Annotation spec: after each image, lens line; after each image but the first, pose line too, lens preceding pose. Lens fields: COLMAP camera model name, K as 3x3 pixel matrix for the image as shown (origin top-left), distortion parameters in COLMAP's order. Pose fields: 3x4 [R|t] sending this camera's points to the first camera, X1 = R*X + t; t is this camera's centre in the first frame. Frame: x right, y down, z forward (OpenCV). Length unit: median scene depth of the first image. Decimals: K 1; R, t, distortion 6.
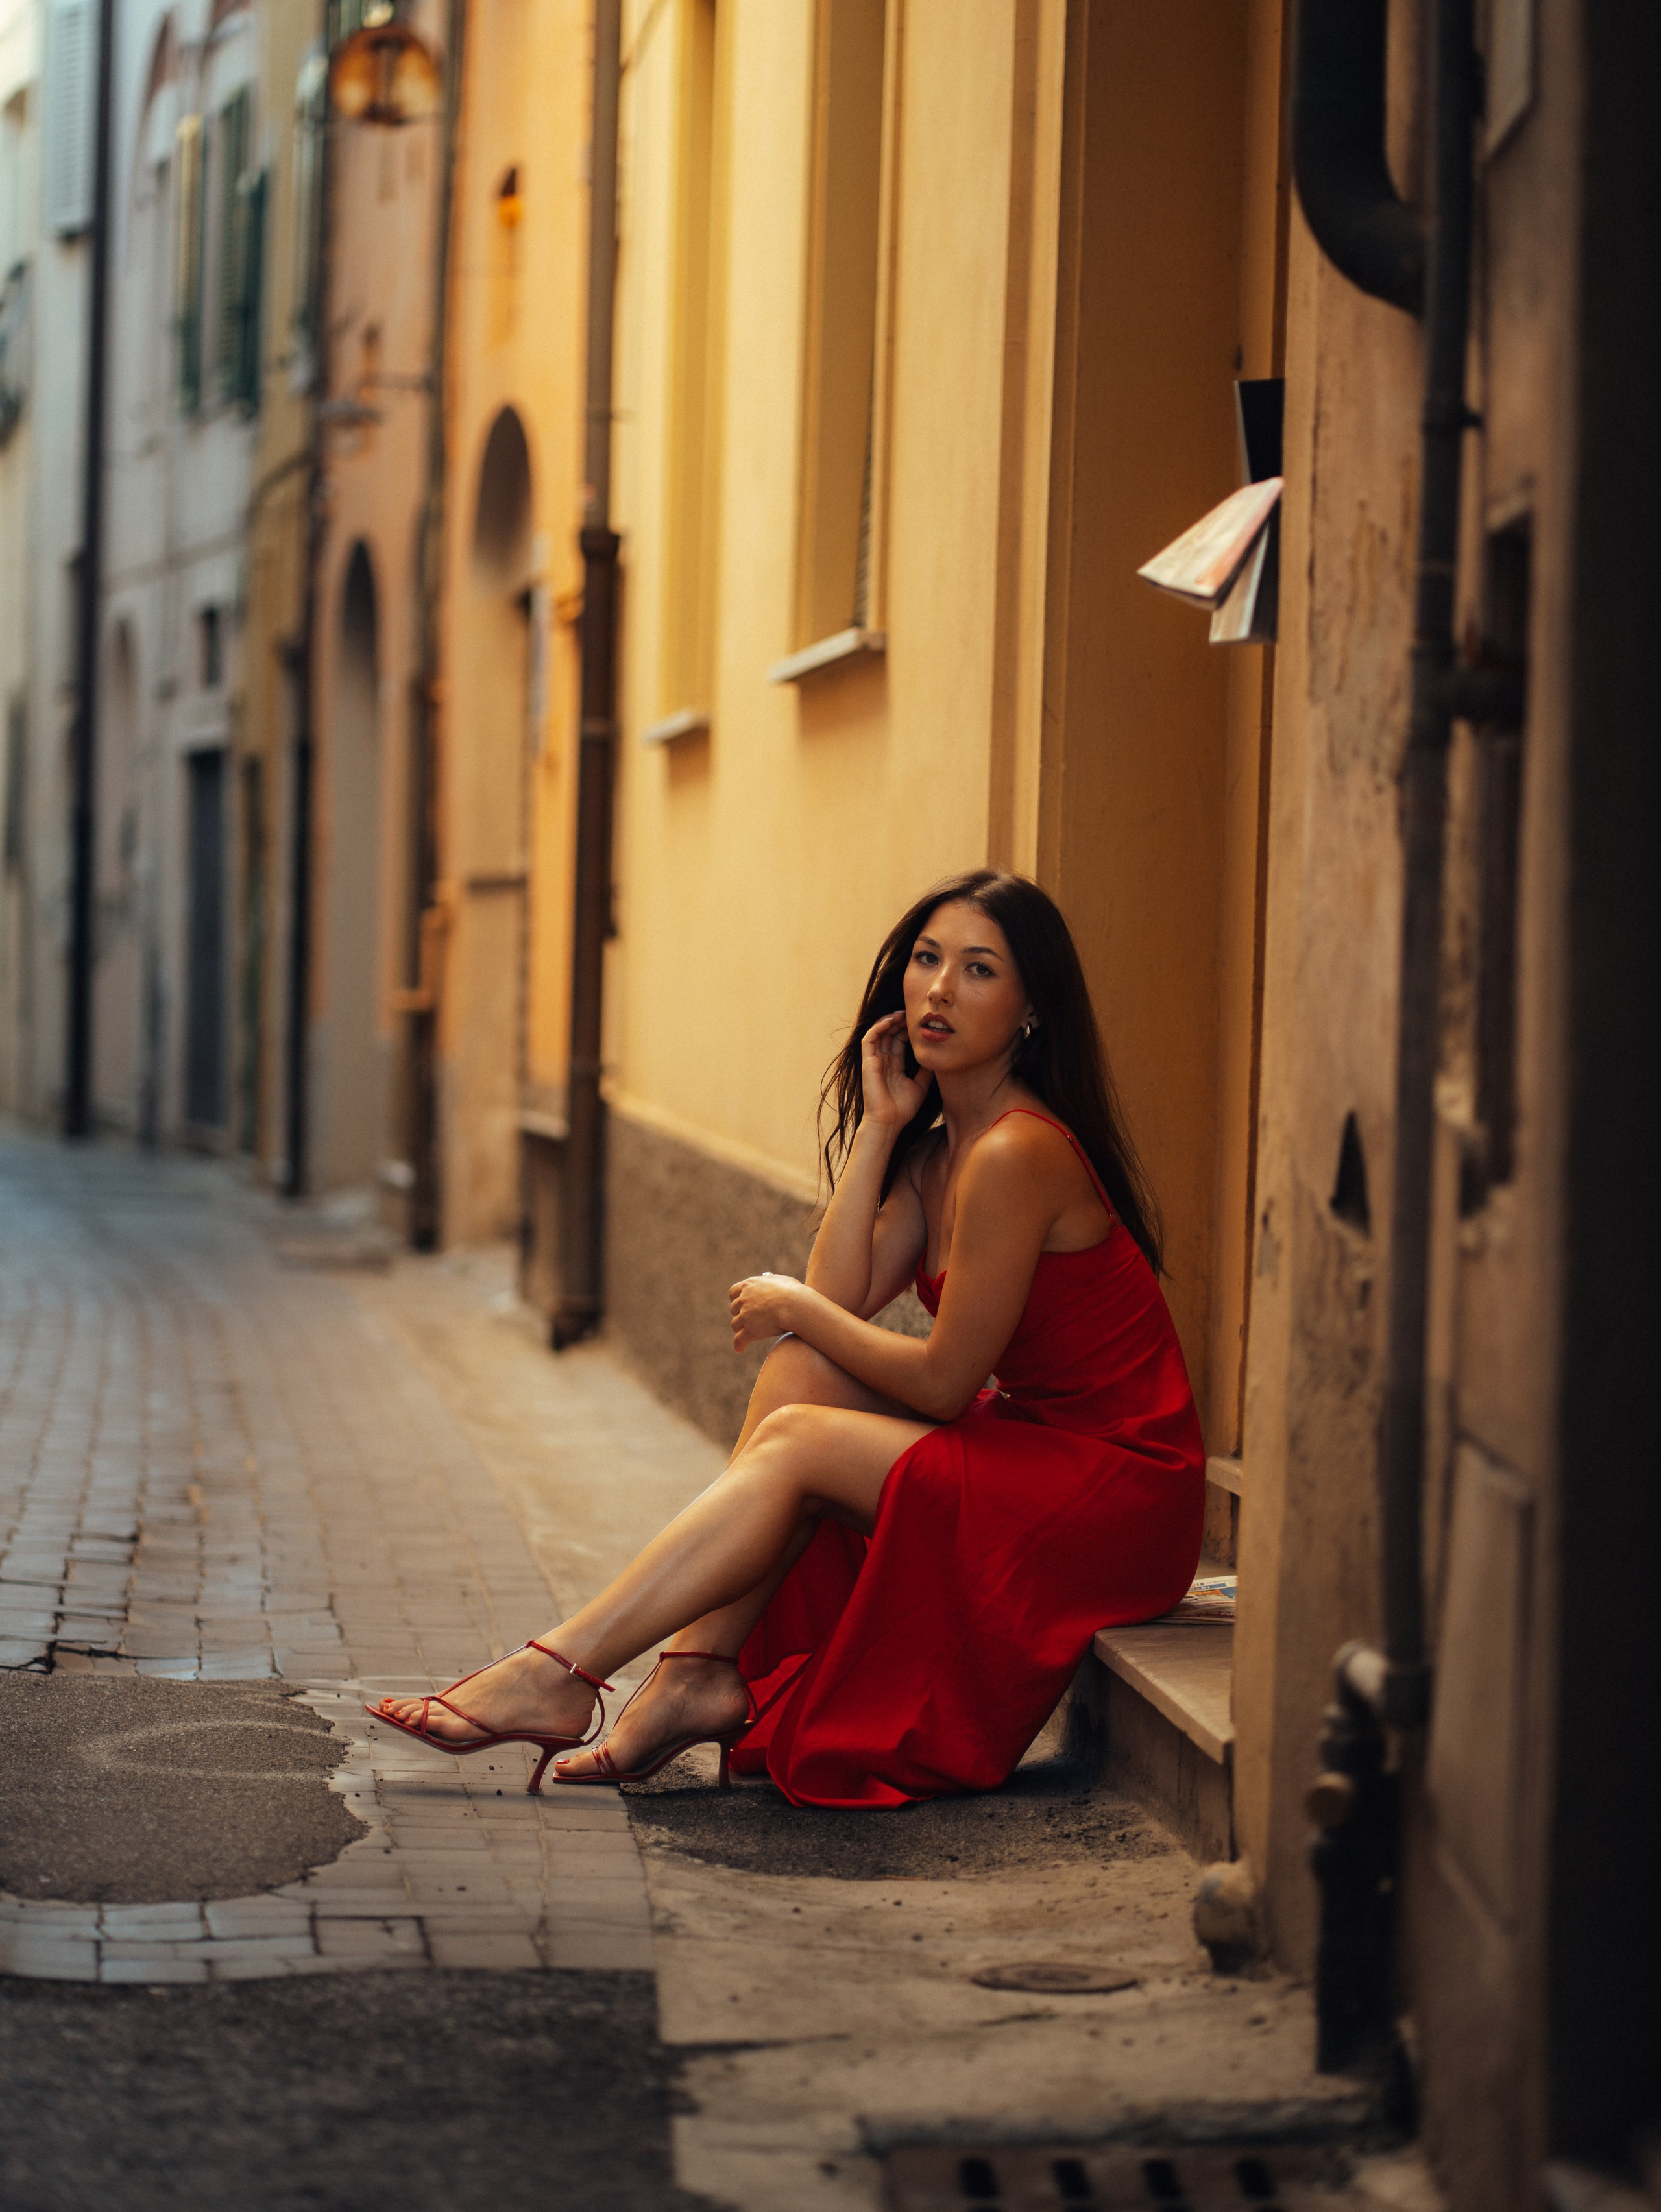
lens RADIAL K [[5419.6, 0, 822.1], [0, 5419.6, 1060.3], [0, 0, 1]] dist [0.102047, -1.879494]
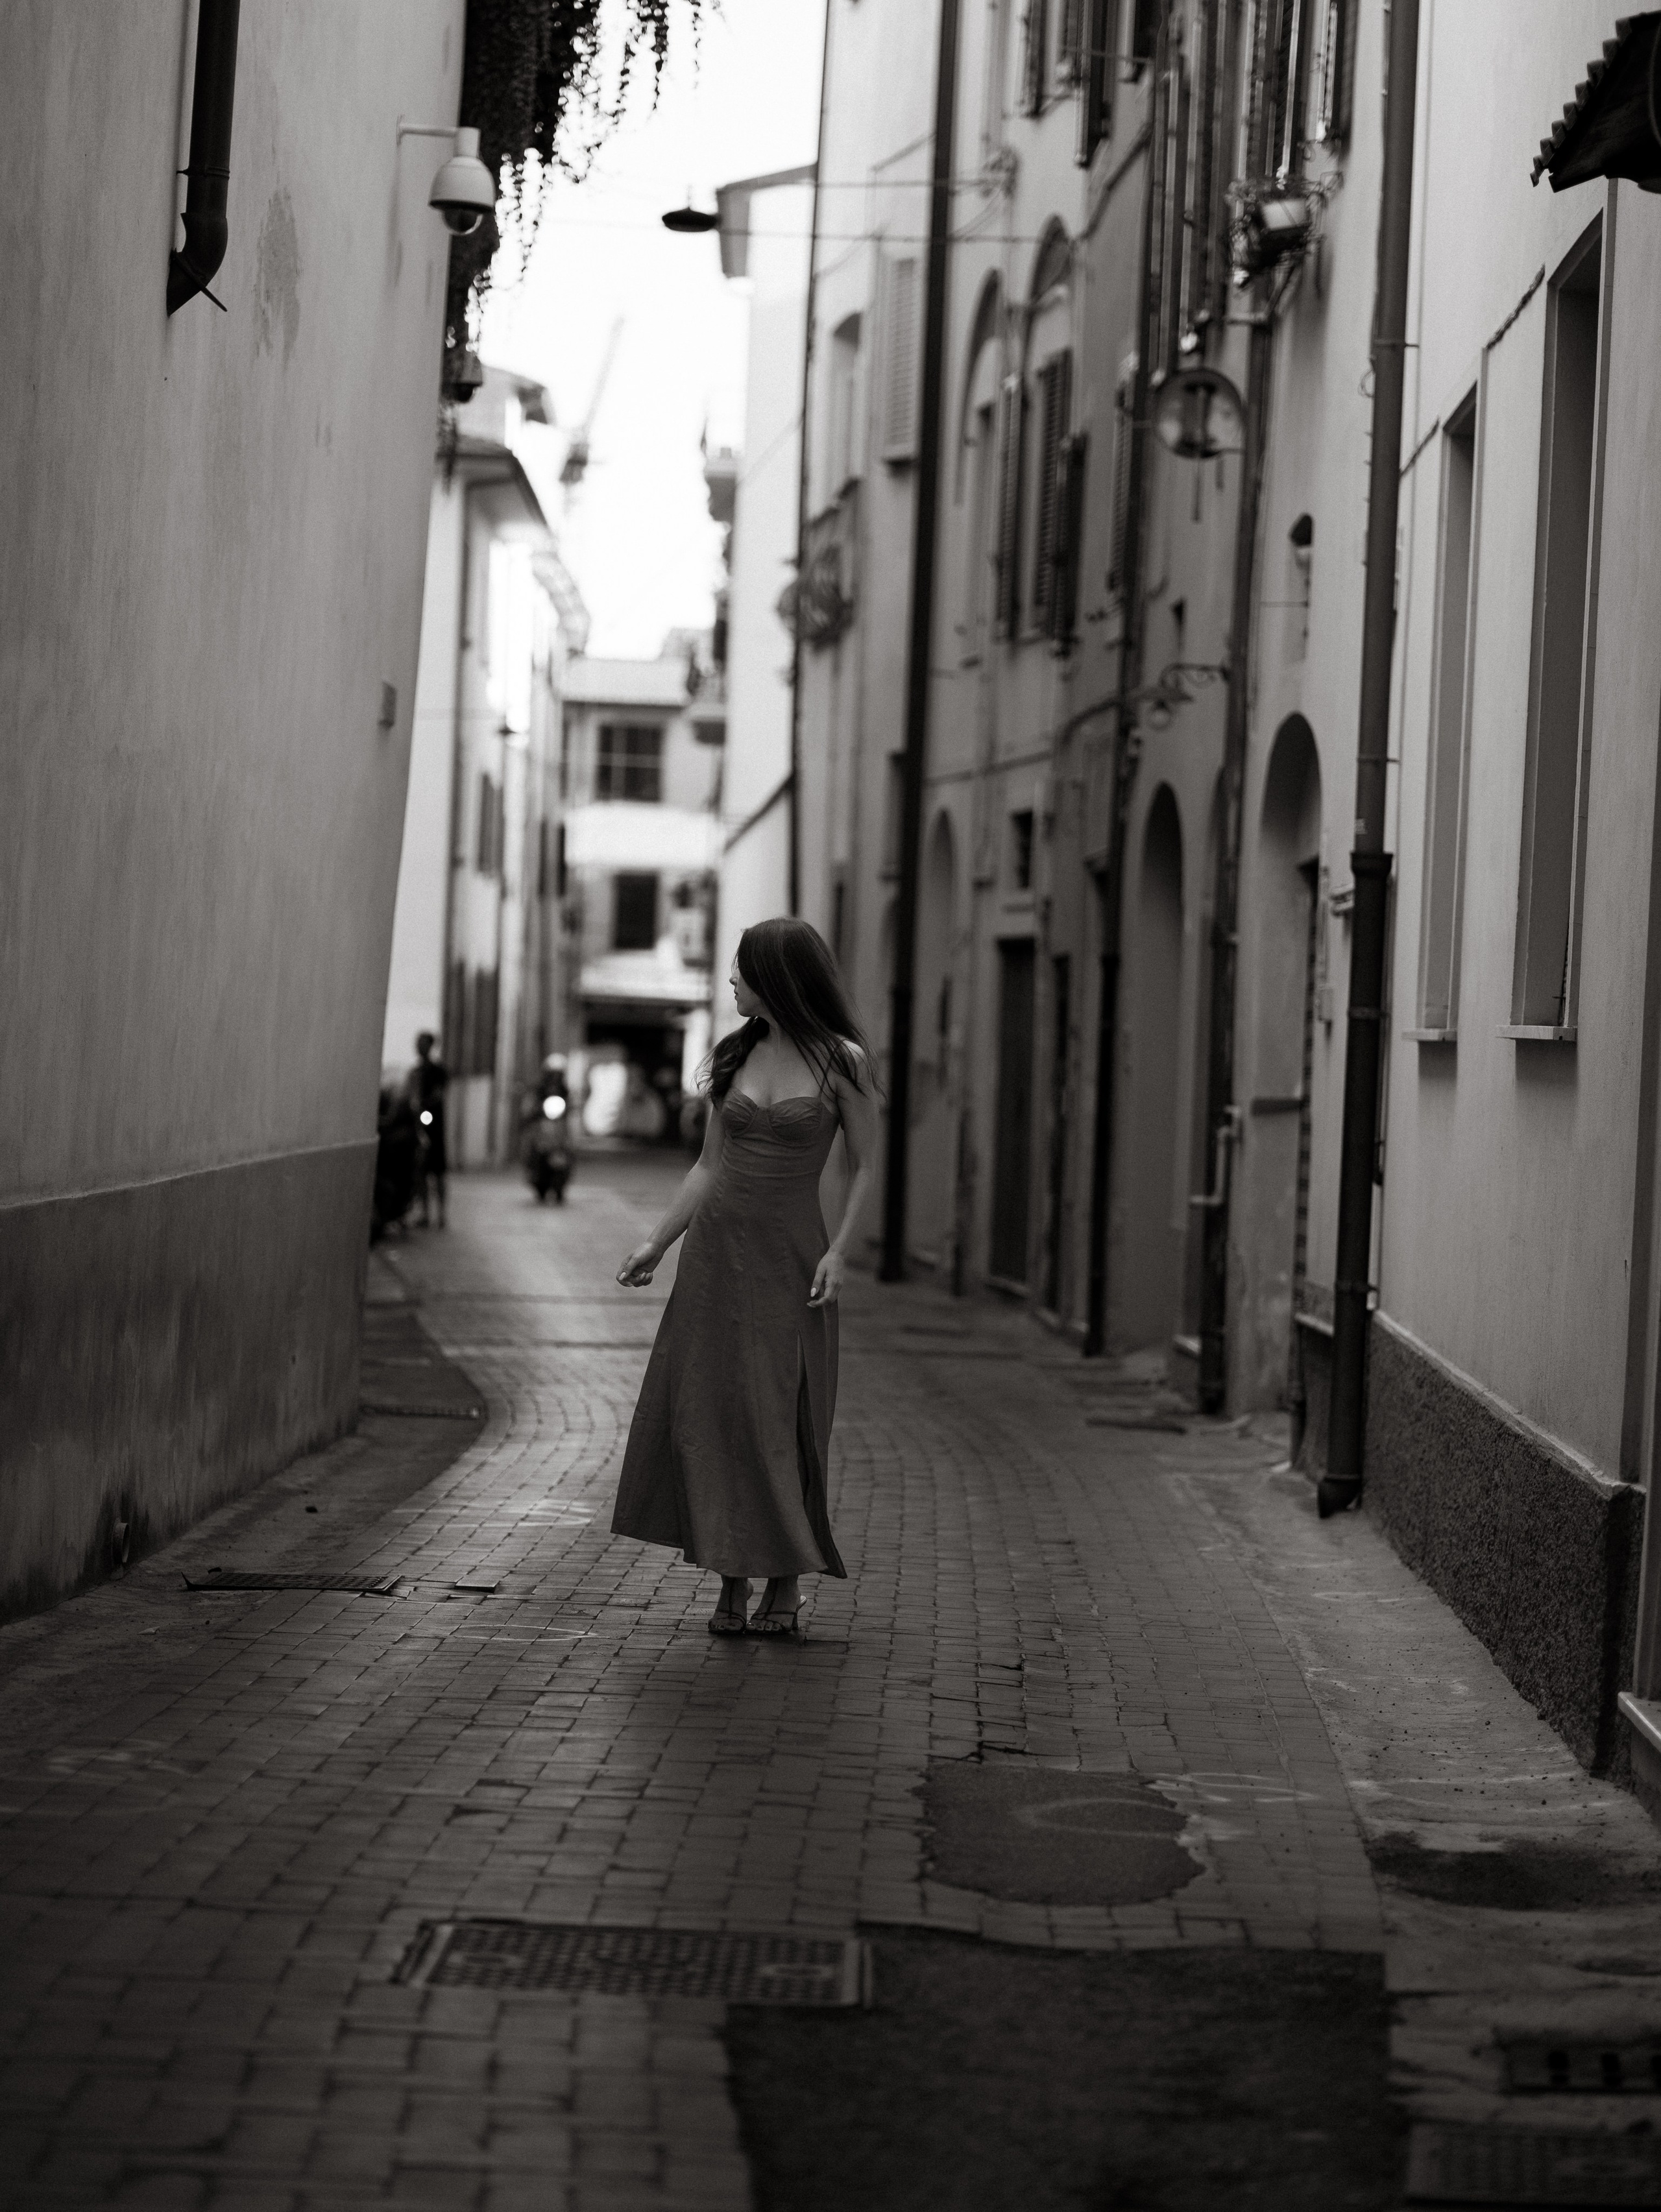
lens RADIAL K [[5693.6, 0, 821.0], [0, 5693.6, 1269.4], [0, 0, 1]] dist [0.104263, -2.054125]
pose [[0.990533, 0.019326, -0.135907, 0.026937], [-0.015962, 0.999540, 0.025798, -0.071772], [0.136343, -0.023384, 0.990386, -0.635936]]
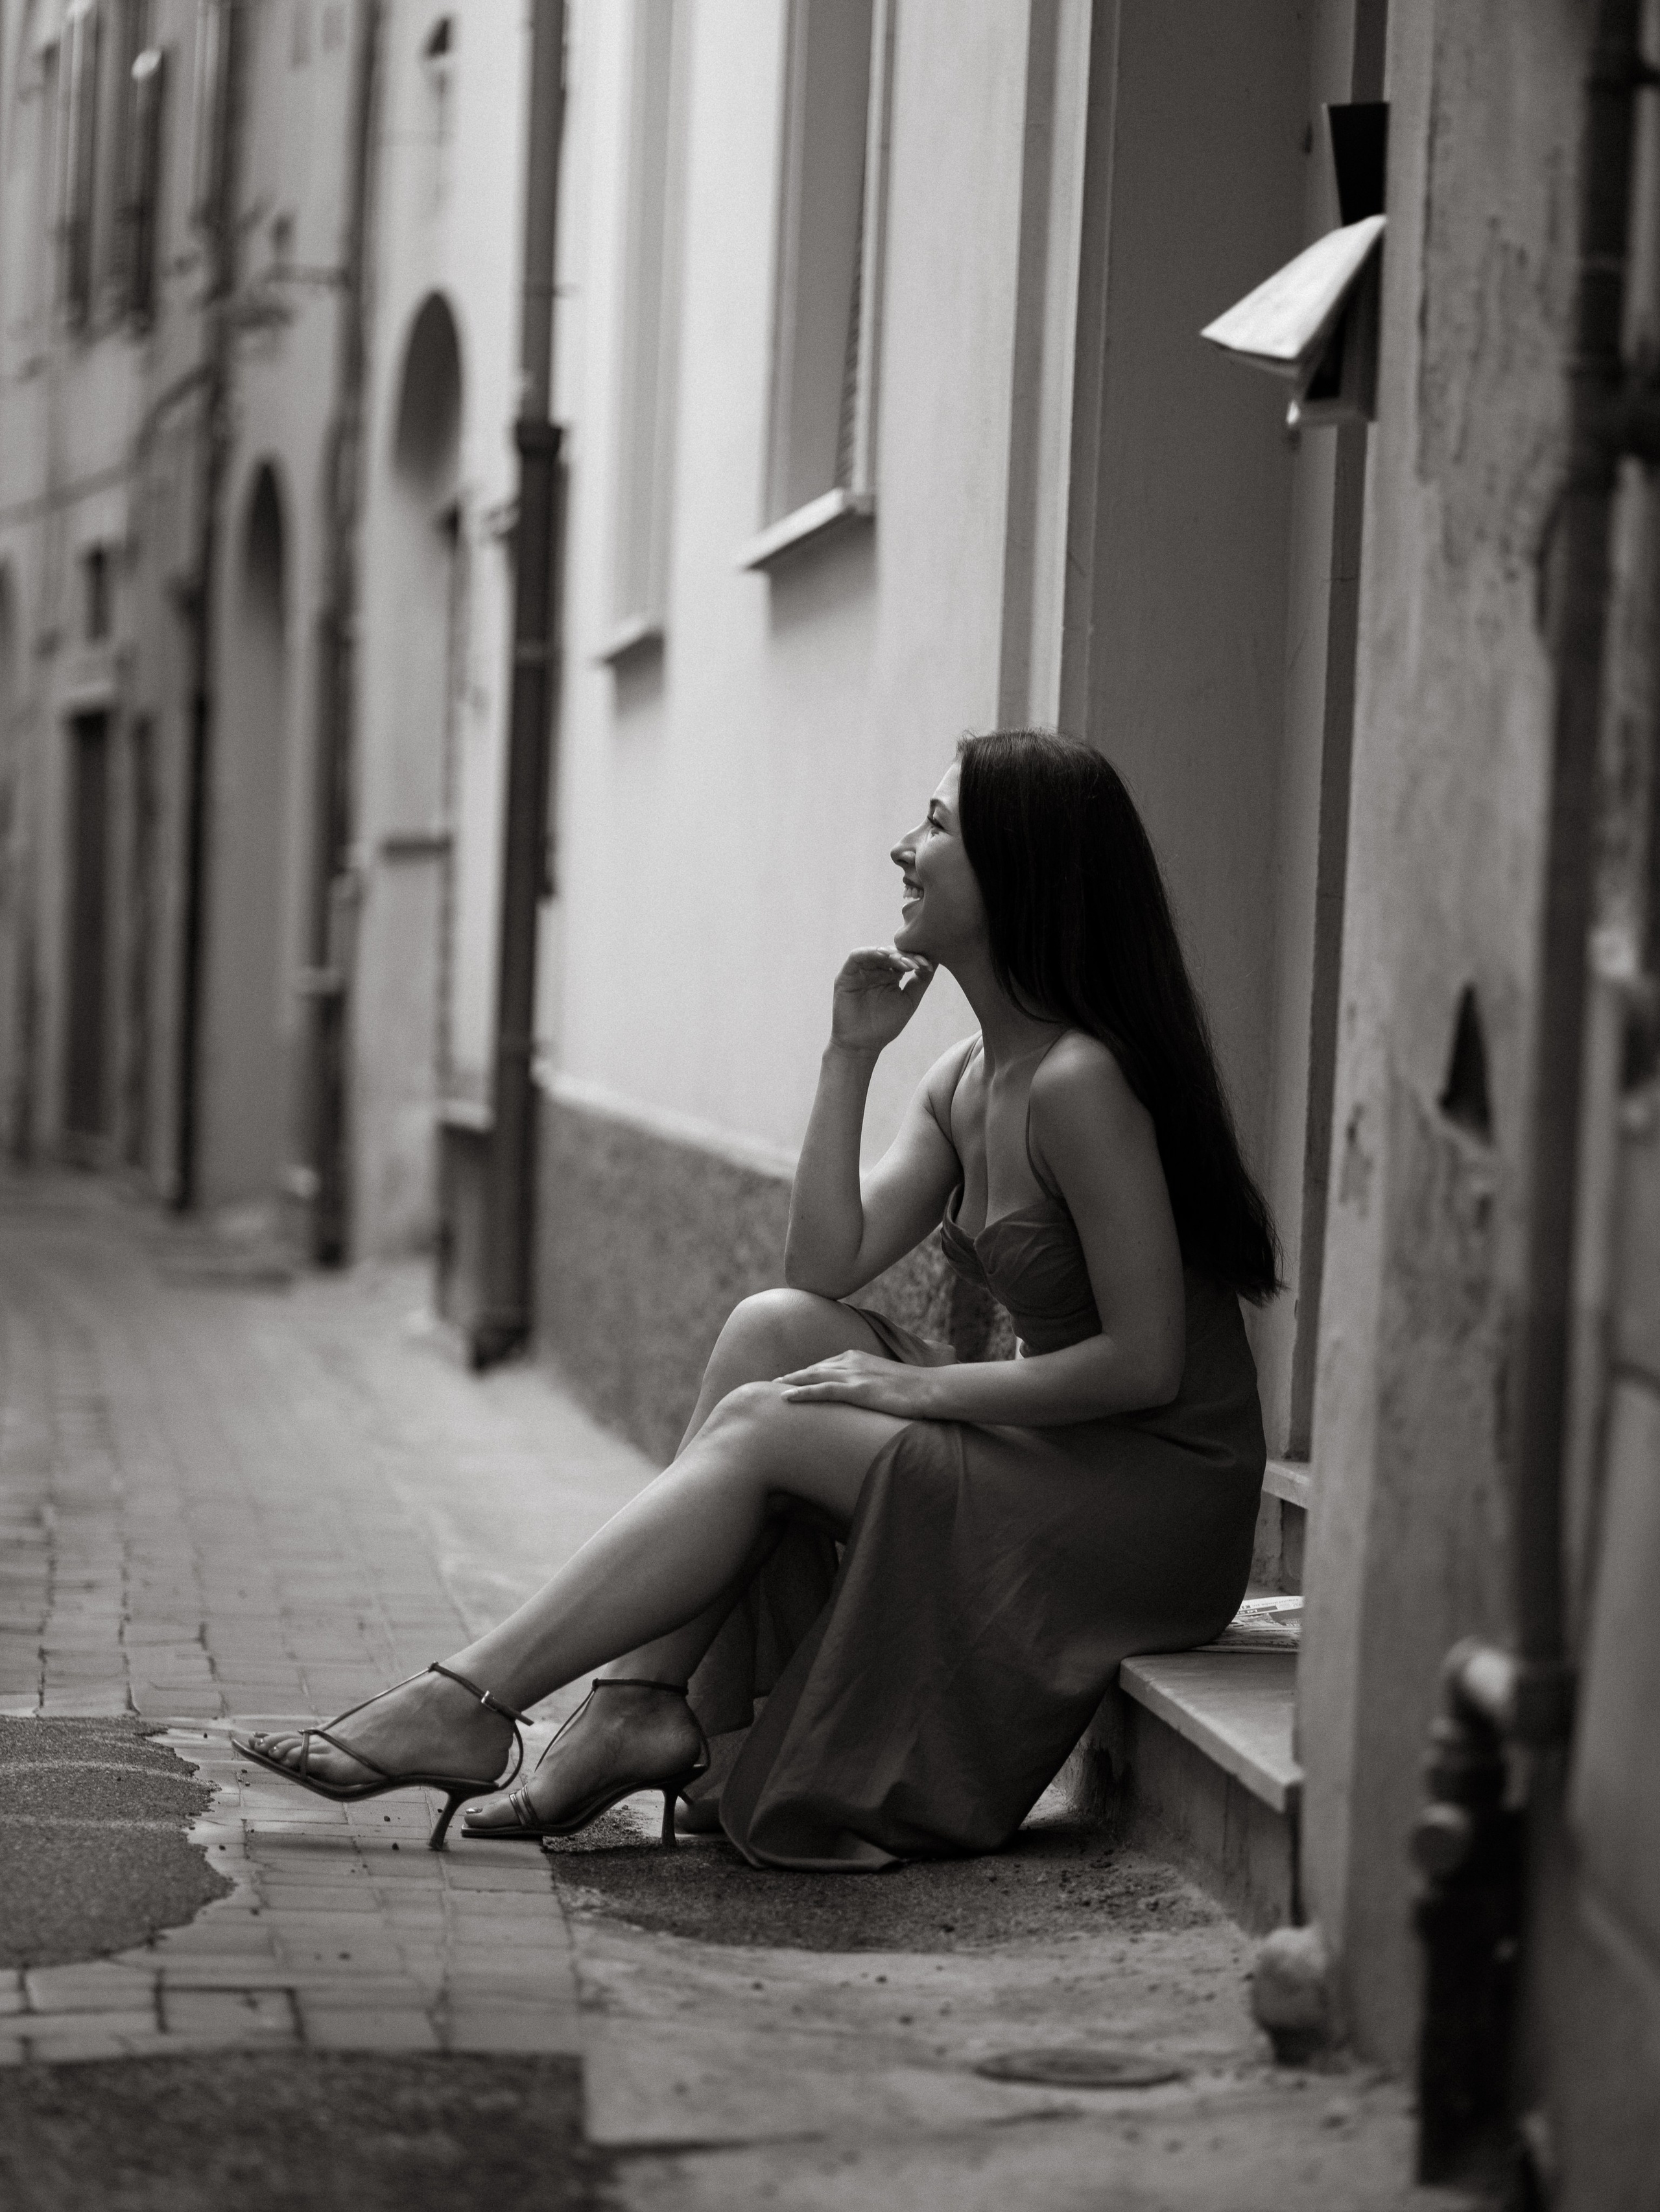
lens RADIAL K [[5939.3, 0, 909.4], [0, 5939.3, 1228.7], [0, 0, 1]] dist [0.110161, -2.160419]
pose [[0.999683, 0.011995, 0.022153, -0.002763], [-0.012438, 0.999724, 0.019950, 0.022775], [-0.021908, -0.020219, 0.999556, 0.101331]]
